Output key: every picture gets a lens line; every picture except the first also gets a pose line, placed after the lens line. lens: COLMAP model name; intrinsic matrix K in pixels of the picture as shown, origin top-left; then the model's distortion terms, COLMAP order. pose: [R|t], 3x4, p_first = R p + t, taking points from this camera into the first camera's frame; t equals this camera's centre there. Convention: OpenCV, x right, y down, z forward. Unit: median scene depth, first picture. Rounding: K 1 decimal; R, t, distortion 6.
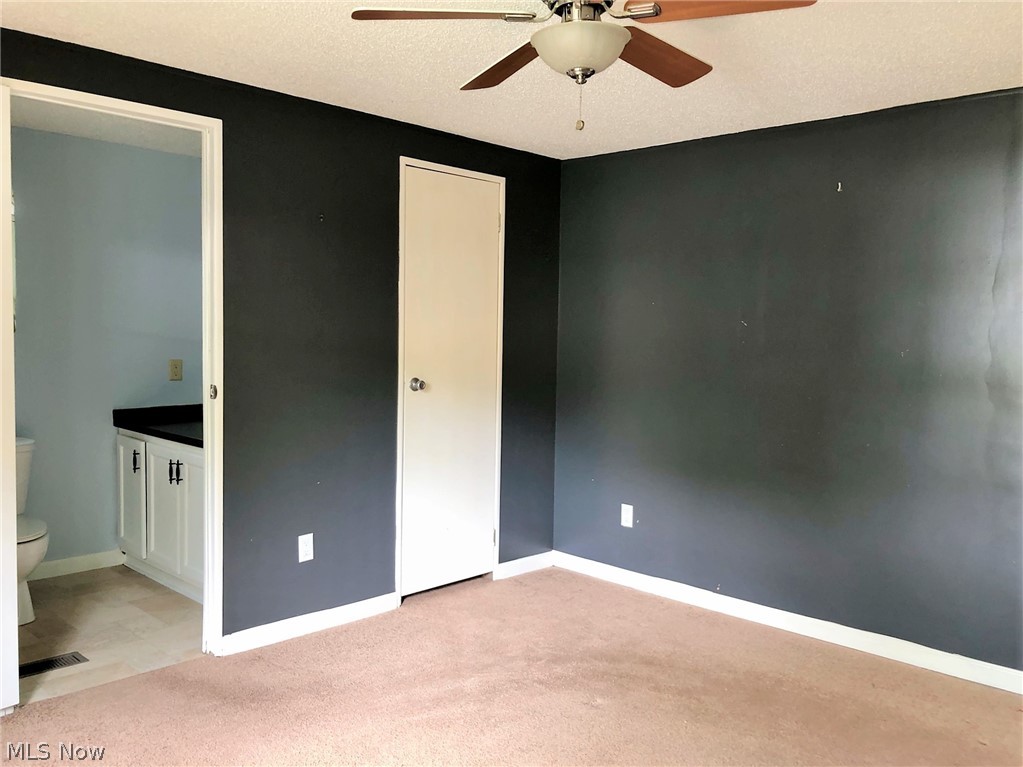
lens RADIAL K [[846.8, 0, 511.5], [0, 846.8, 383.5], [0, 0, 1]] dist [0.007290, -0.001288]
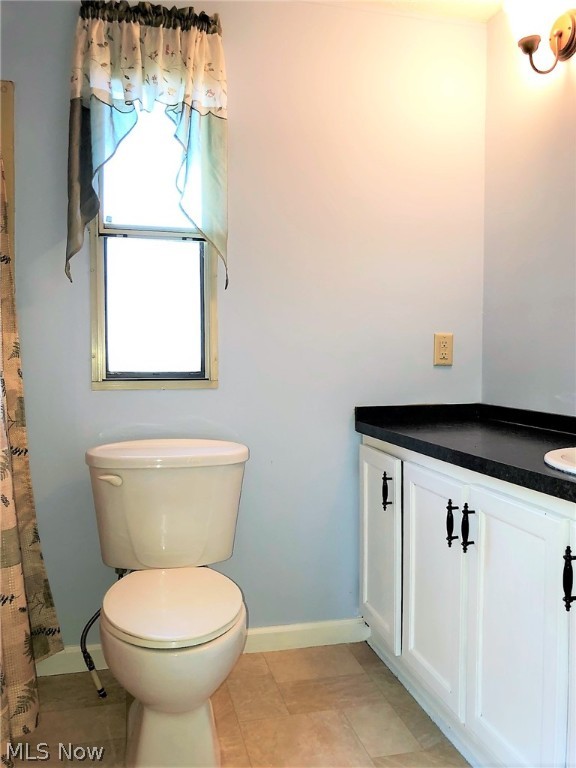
lens RADIAL K [[628.2, 0, 288.0], [0, 628.2, 384.0], [0, 0, 1]] dist [0.088334, -0.144120]
pose [[0.846047, 0.001923, -0.533104, -0.265051], [-0.020956, 0.999341, -0.029653, 0.030728], [0.532696, 0.036260, 0.845530, 0.584588]]
